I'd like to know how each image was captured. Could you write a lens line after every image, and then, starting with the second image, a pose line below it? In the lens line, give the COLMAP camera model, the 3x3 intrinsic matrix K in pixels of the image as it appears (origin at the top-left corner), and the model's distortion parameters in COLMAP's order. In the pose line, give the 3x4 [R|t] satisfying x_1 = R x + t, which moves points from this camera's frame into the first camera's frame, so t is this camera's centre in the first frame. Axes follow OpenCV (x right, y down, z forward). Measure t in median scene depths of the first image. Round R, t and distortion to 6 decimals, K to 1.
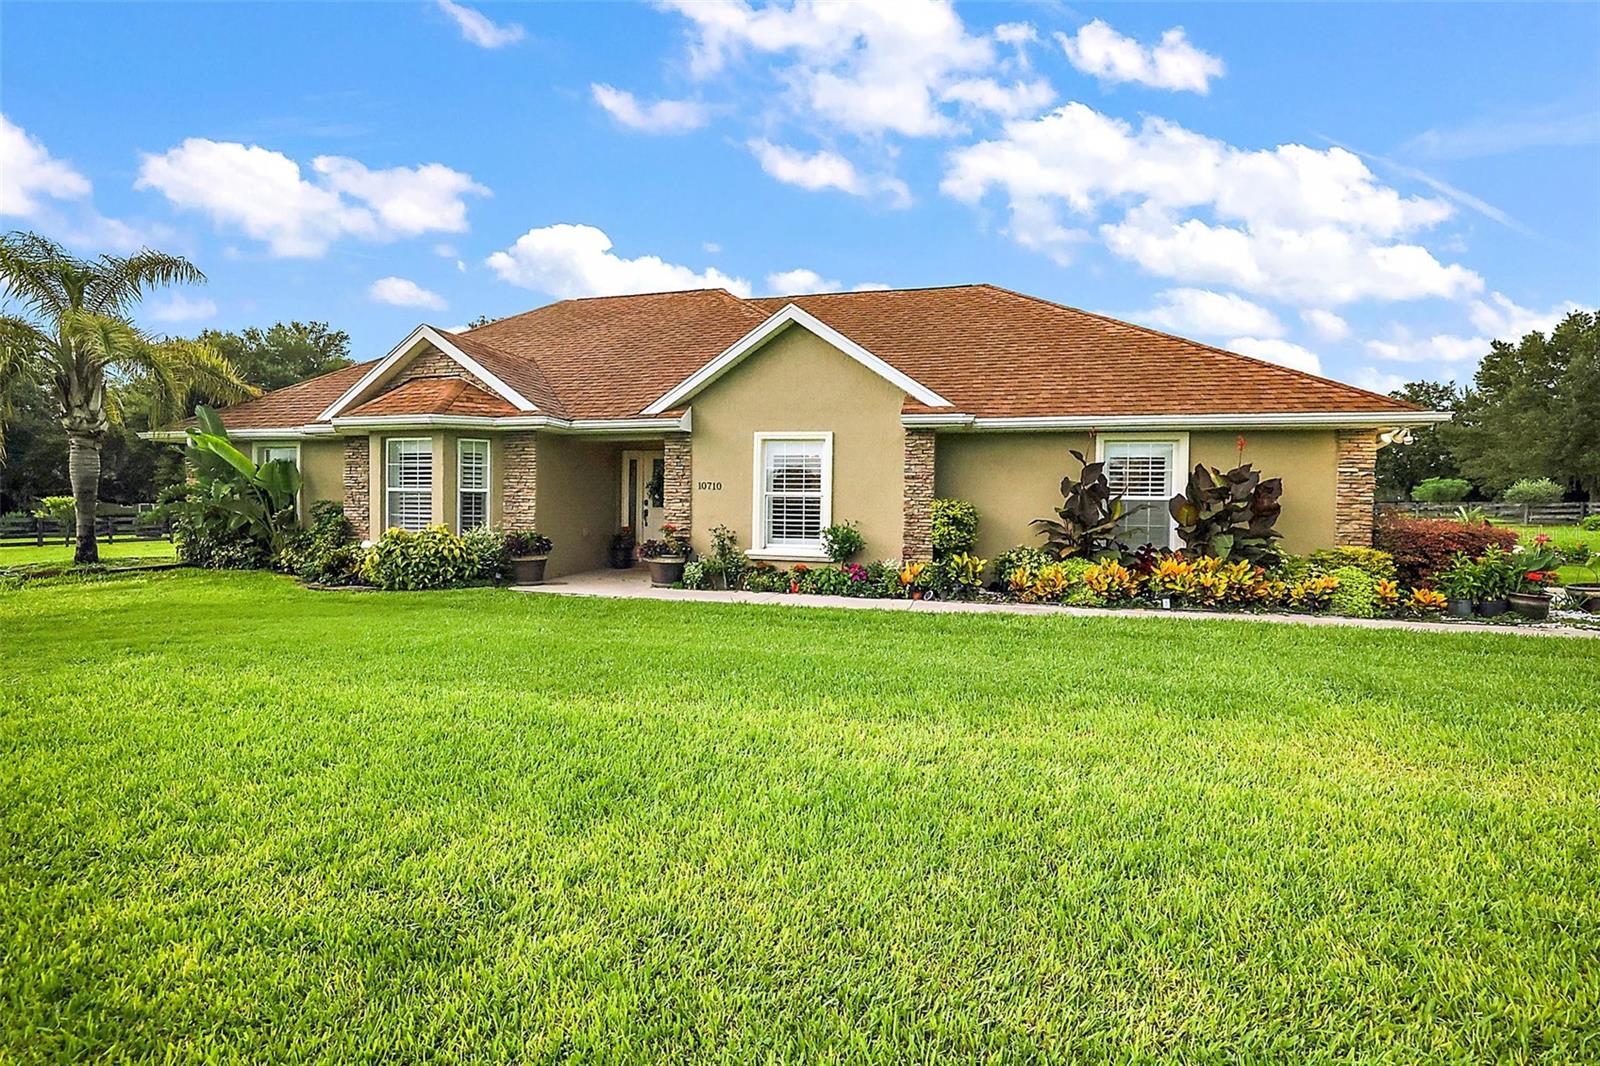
lens RADIAL K [[677.2, 0, 807.3], [0, 677.2, 546.4], [0, 0, 1]] dist [-0.011447, 0.000964]
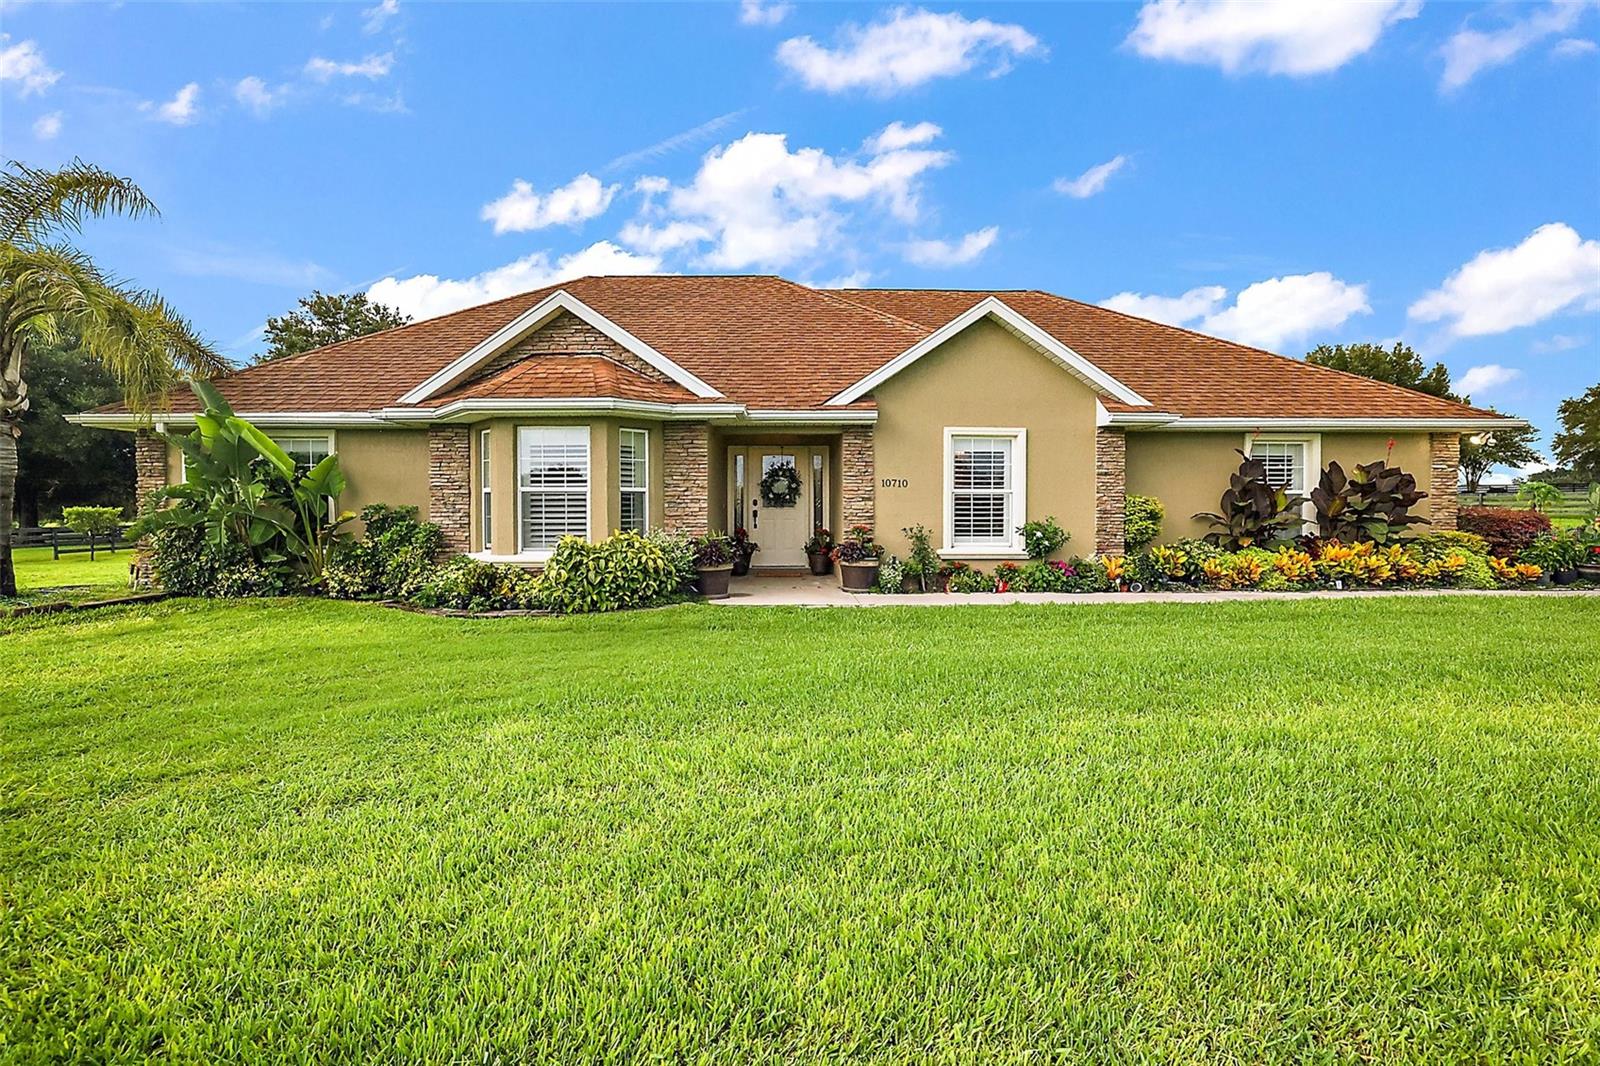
lens RADIAL K [[677.2, 0, 805.0], [0, 677.2, 536.3], [0, 0, 1]] dist [-0.011447, 0.000964]
pose [[0.964933, -0.025941, 0.261213, -0.529833], [0.029373, 0.999526, -0.009240, -0.010703], [-0.260849, 0.016589, 0.965237, 0.128481]]
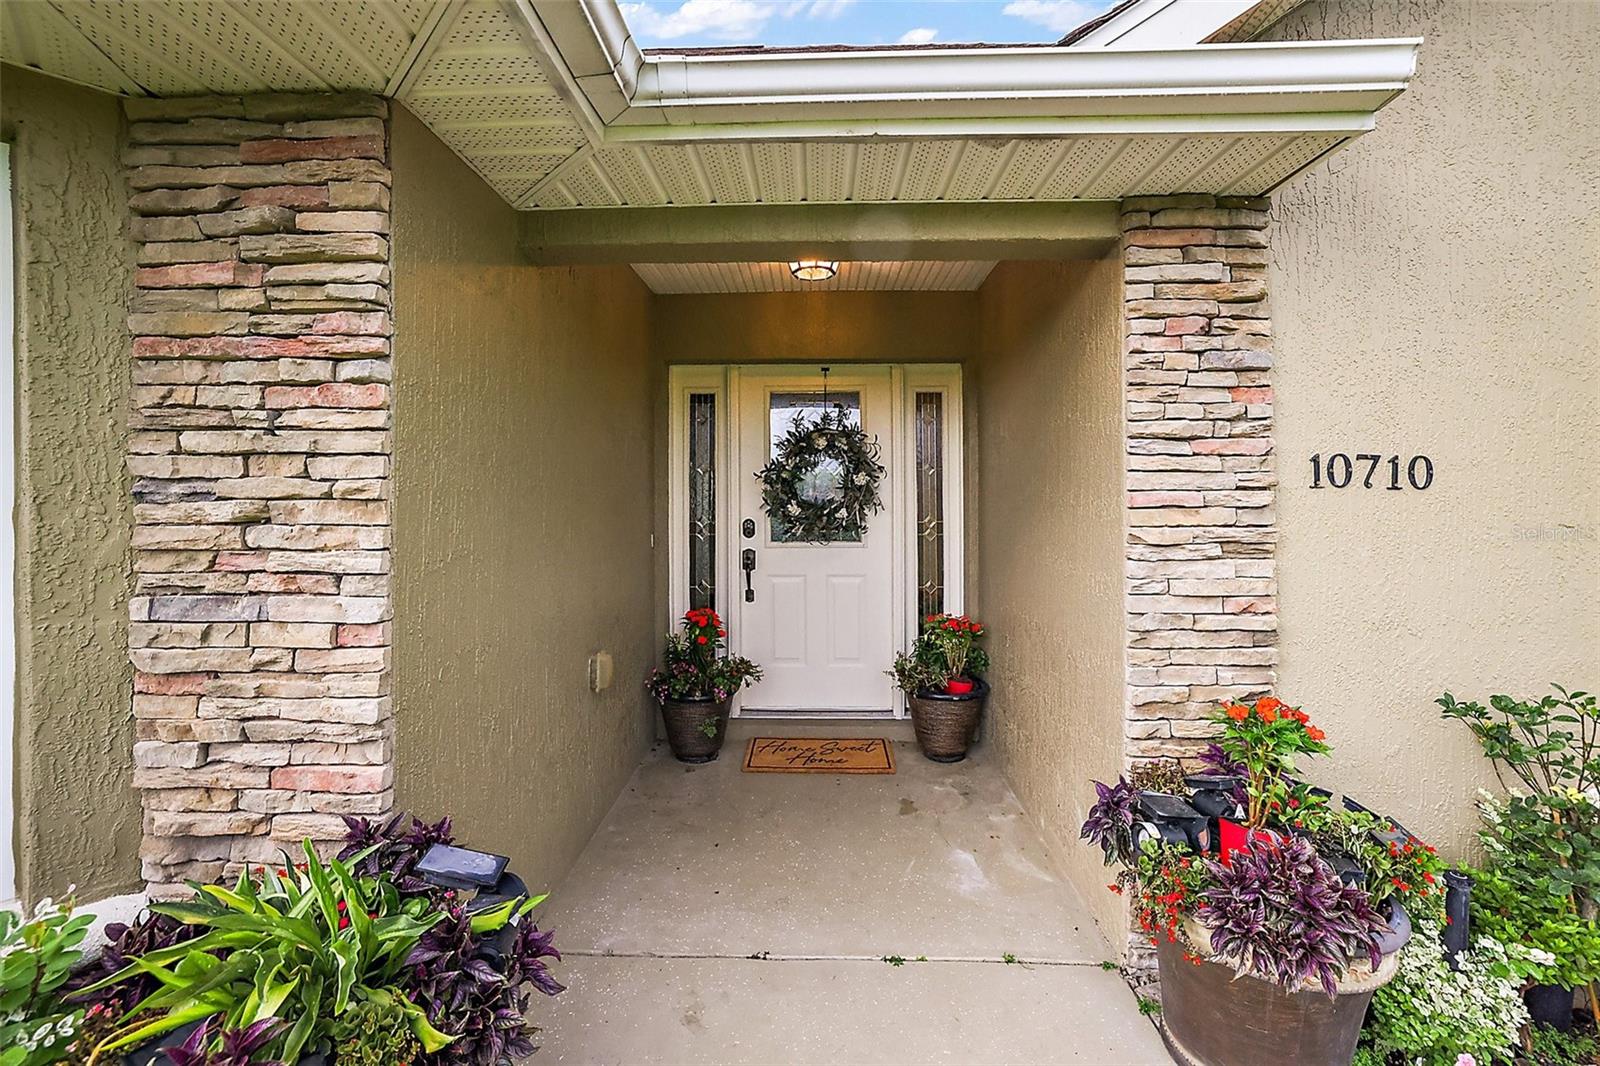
lens RADIAL K [[677.2, 0, 811.7], [0, 677.2, 522.6], [0, 0, 1]] dist [-0.011447, 0.000964]
pose [[0.974407, -0.023894, 0.223519, -0.359770], [0.027882, 0.999503, -0.014701, -0.078642], [-0.223057, 0.020557, 0.974589, 0.873906]]
